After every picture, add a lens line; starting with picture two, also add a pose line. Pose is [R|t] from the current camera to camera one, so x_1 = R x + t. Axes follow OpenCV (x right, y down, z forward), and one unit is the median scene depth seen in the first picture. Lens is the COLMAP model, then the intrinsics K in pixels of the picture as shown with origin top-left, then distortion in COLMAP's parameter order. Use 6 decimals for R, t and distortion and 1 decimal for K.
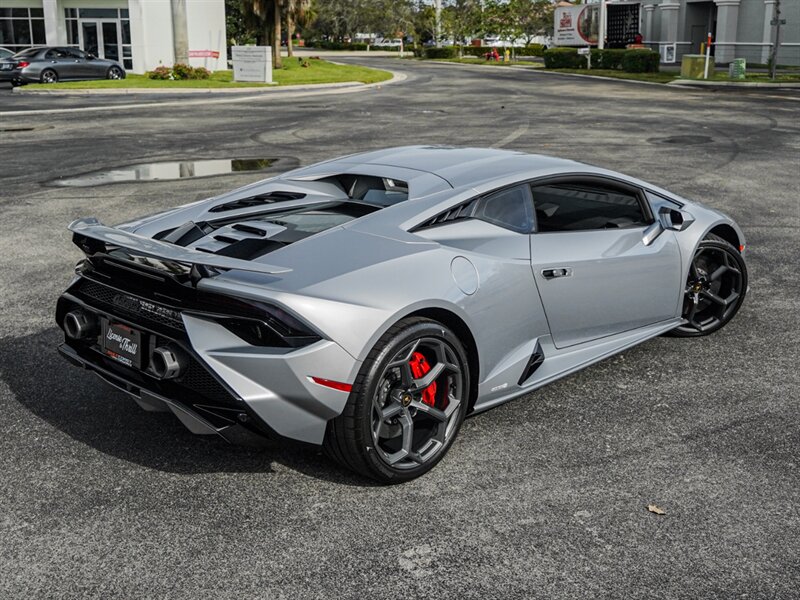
lens RADIAL K [[935.5, 0, 372.3], [0, 935.5, 296.4], [0, 0, 1]] dist [0.004528, 0.011126]
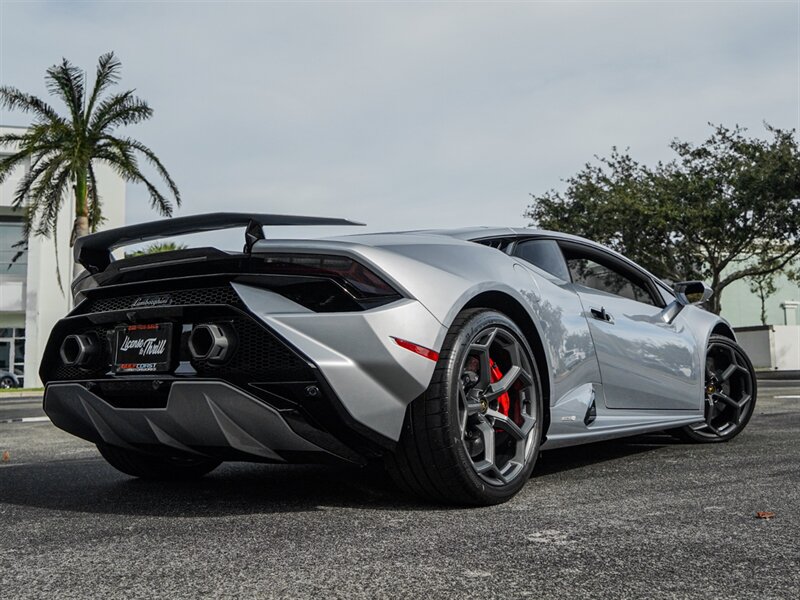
lens RADIAL K [[908.9, 0, 402.1], [0, 908.9, 271.5], [0, 0, 1]] dist [-0.002678, 0.061150]
pose [[0.987308, 0.004308, 0.158756, -0.168755], [0.055851, 0.926358, -0.372480, 0.301494], [-0.148669, 0.376619, 0.914361, 0.200485]]
